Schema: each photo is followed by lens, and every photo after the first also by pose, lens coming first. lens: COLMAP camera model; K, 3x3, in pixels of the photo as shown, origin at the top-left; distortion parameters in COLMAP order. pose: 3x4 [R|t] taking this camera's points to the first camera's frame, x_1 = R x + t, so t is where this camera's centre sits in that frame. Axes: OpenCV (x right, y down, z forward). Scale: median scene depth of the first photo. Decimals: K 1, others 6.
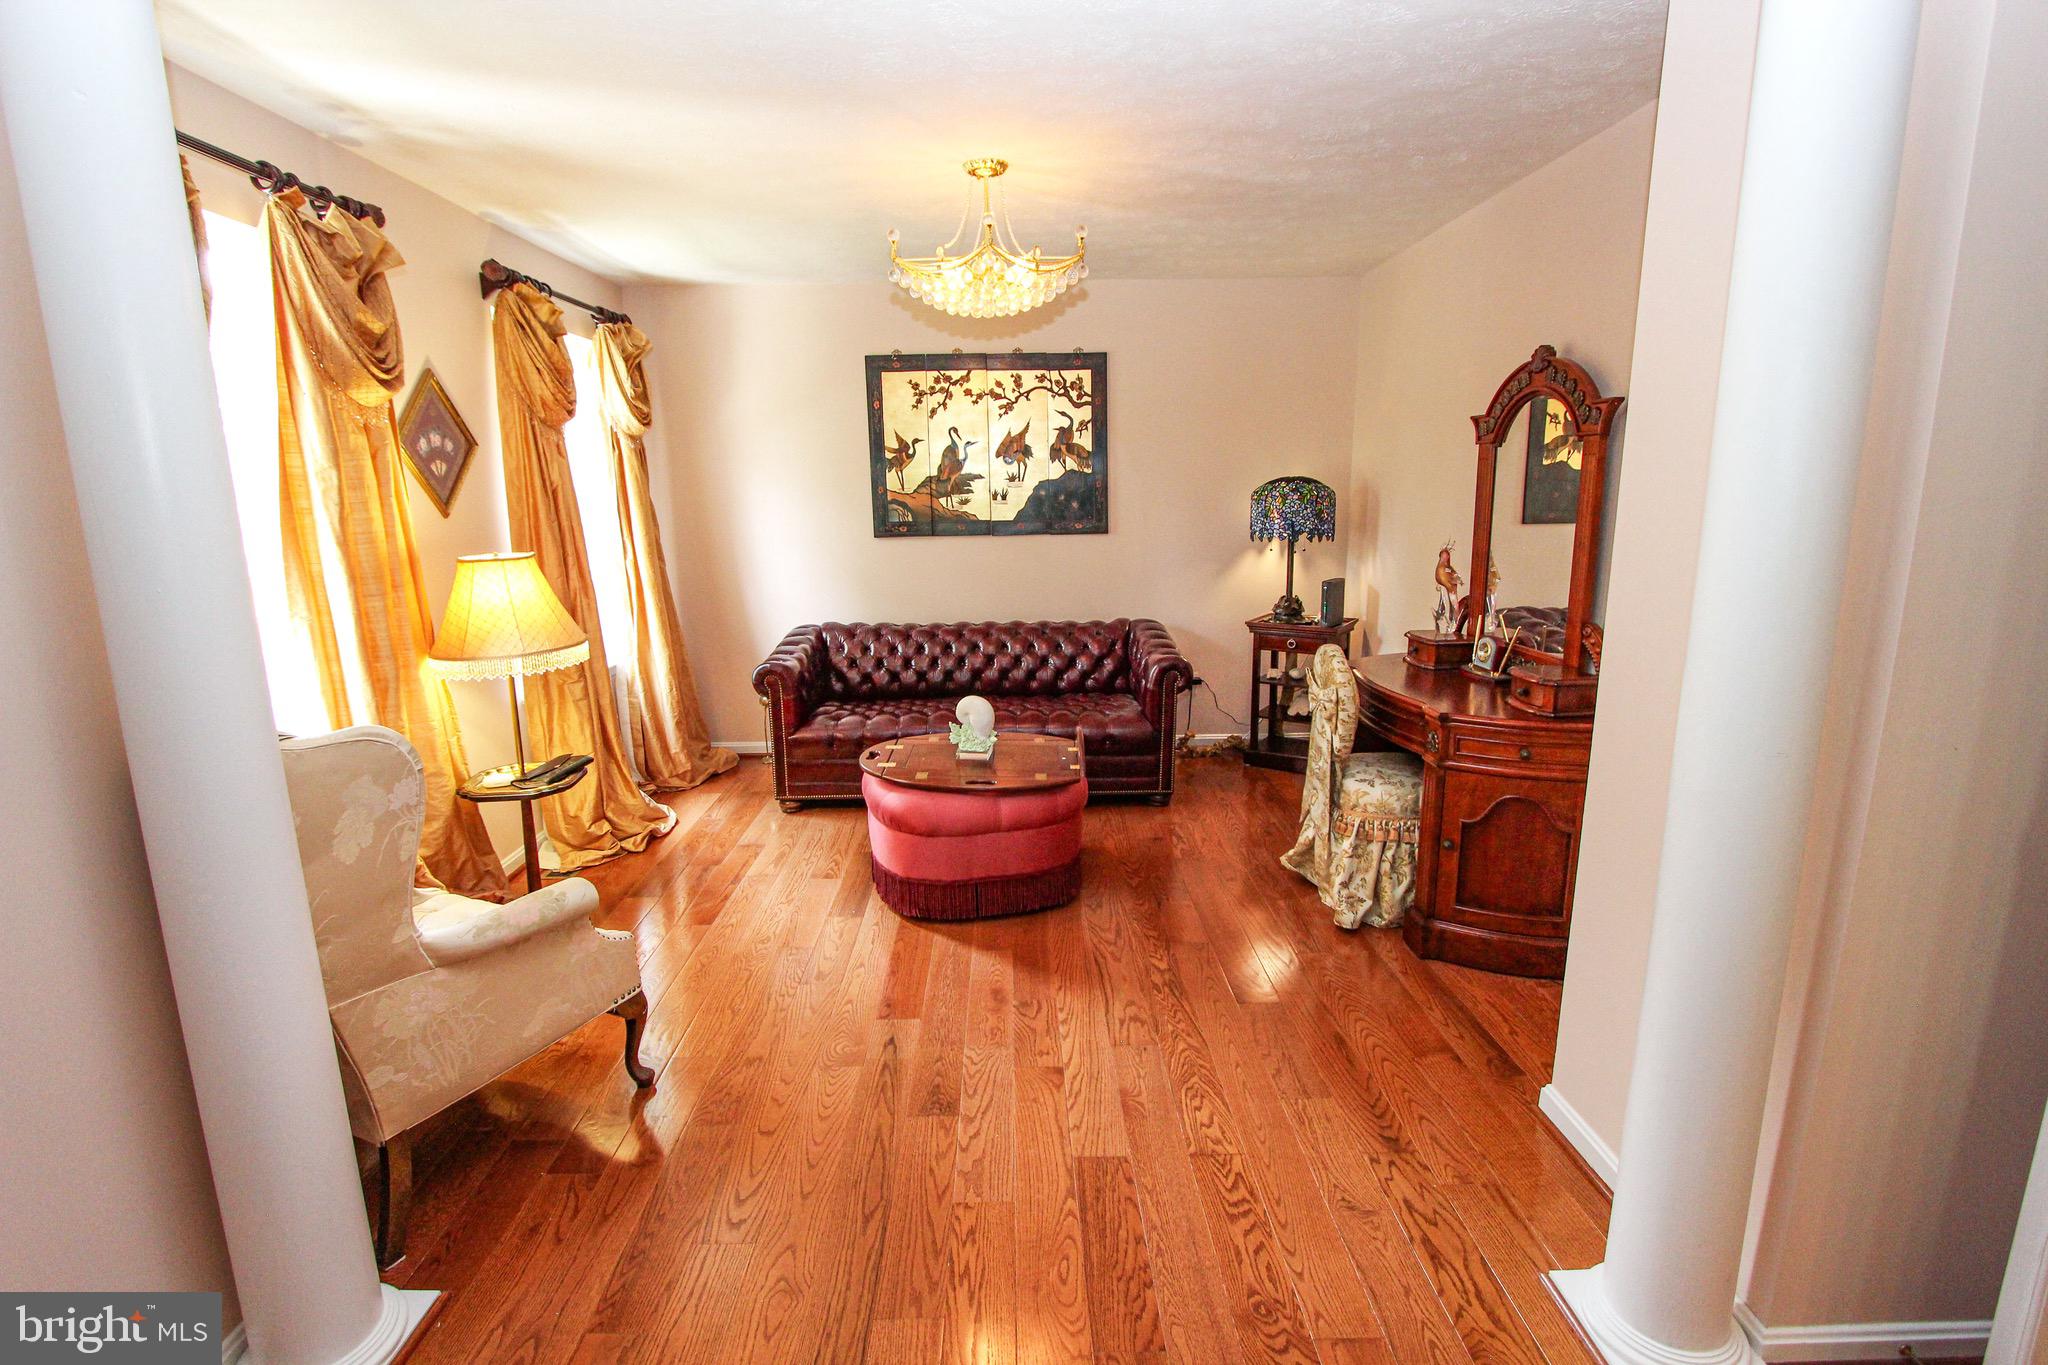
lens RADIAL K [[946.0, 0, 1017.5], [0, 946.0, 670.8], [0, 0, 1]] dist [-0.017276, 0.000639]
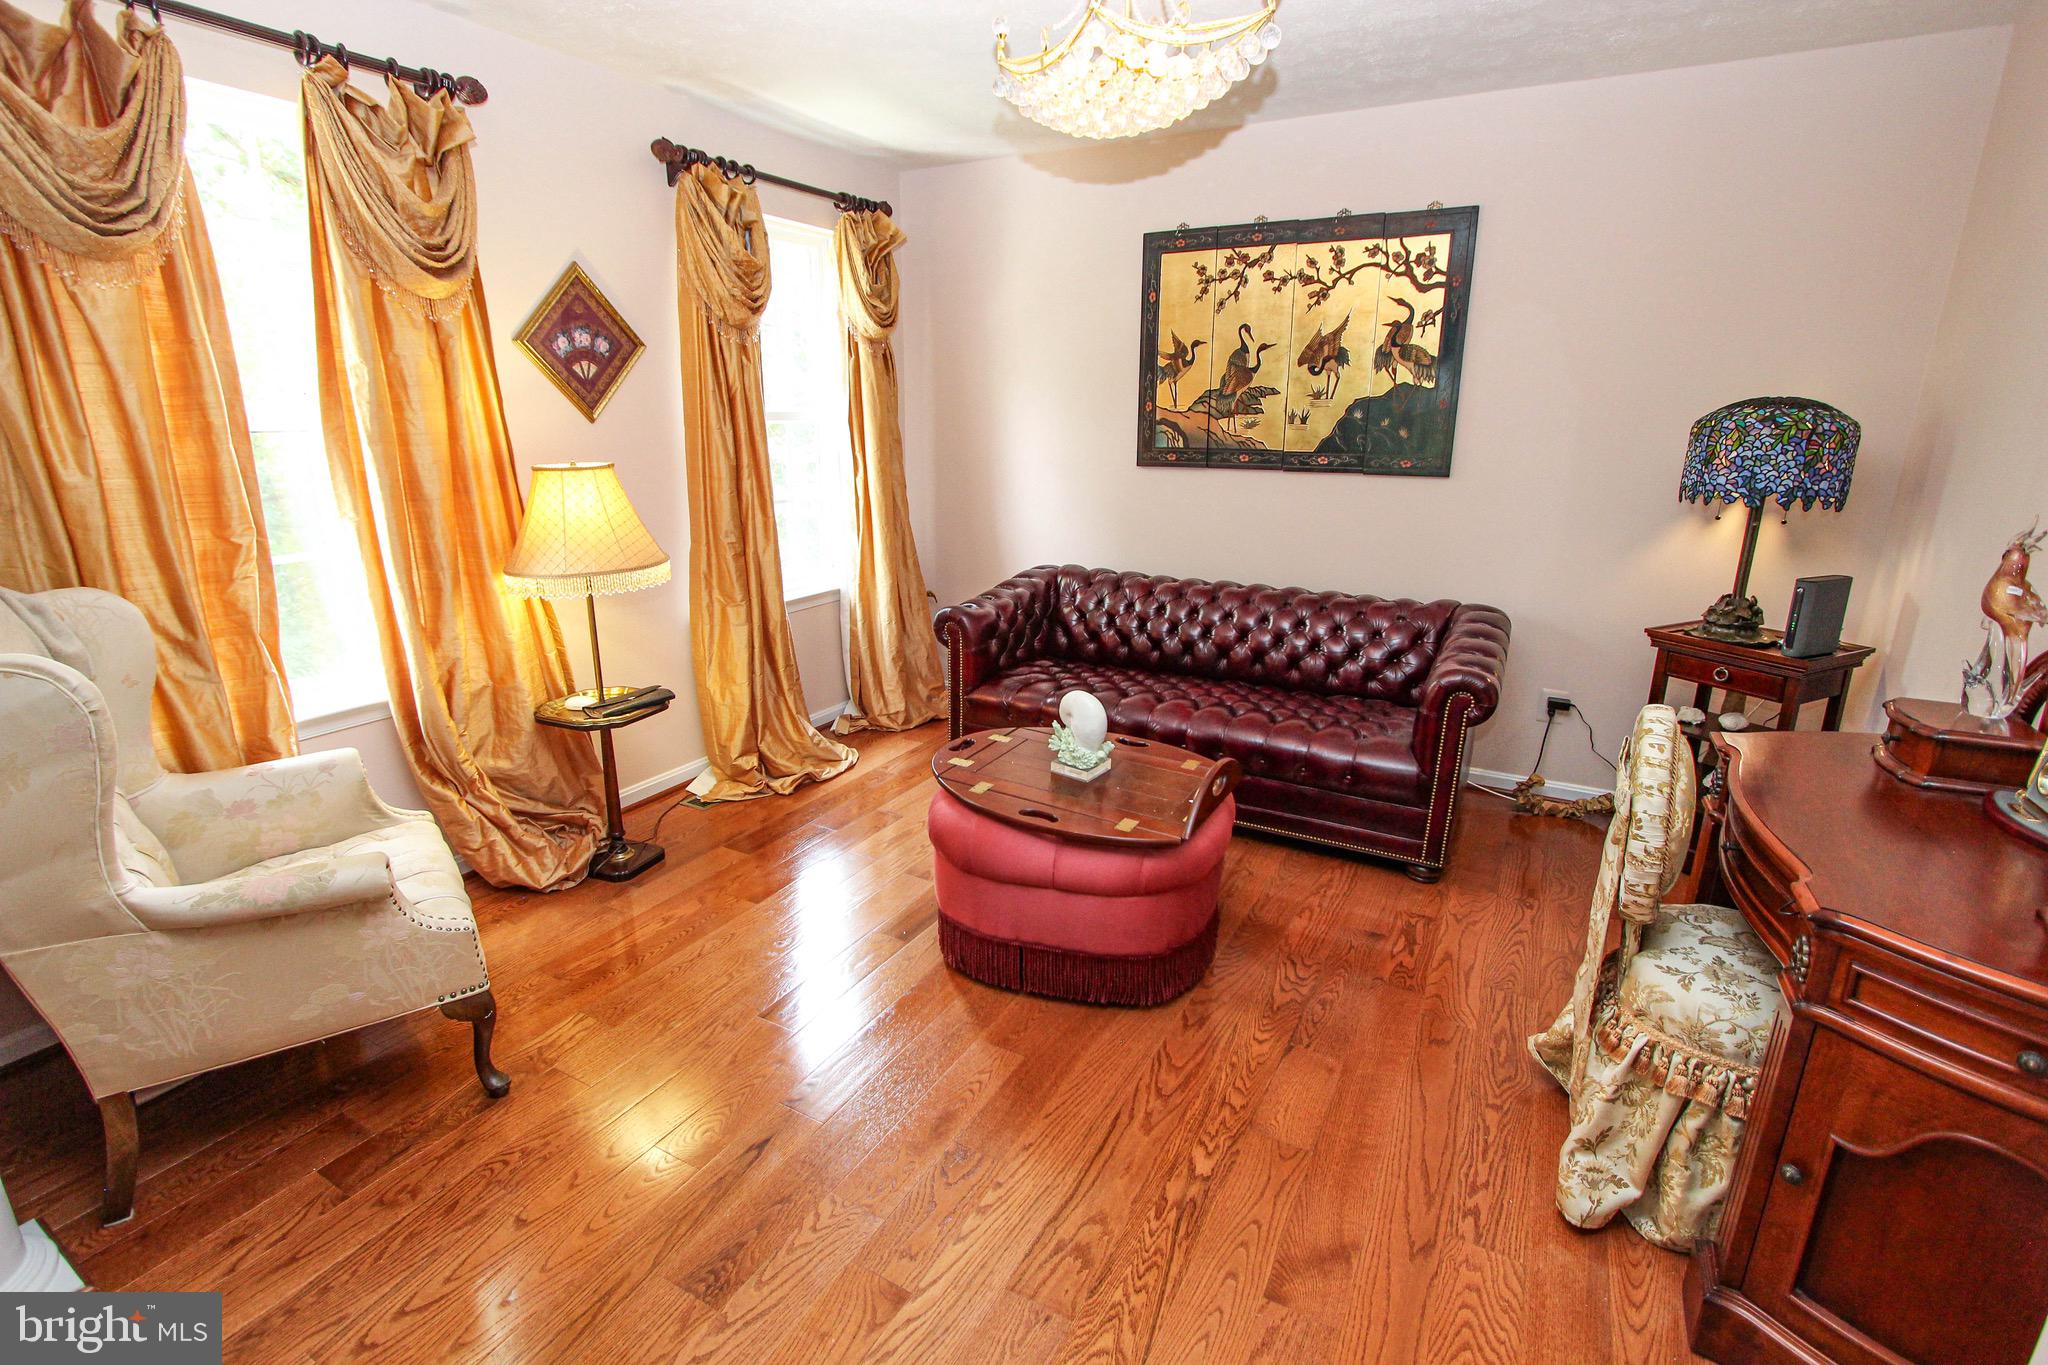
lens RADIAL K [[942.2, 0, 1020.4], [0, 942.2, 677.0], [0, 0, 1]] dist [-0.018060, 0.000570]
pose [[0.867821, 0.152815, -0.472794, 0.181512], [-0.113440, 0.987336, 0.110903, -0.042543], [0.483754, -0.042611, 0.874166, 0.248948]]
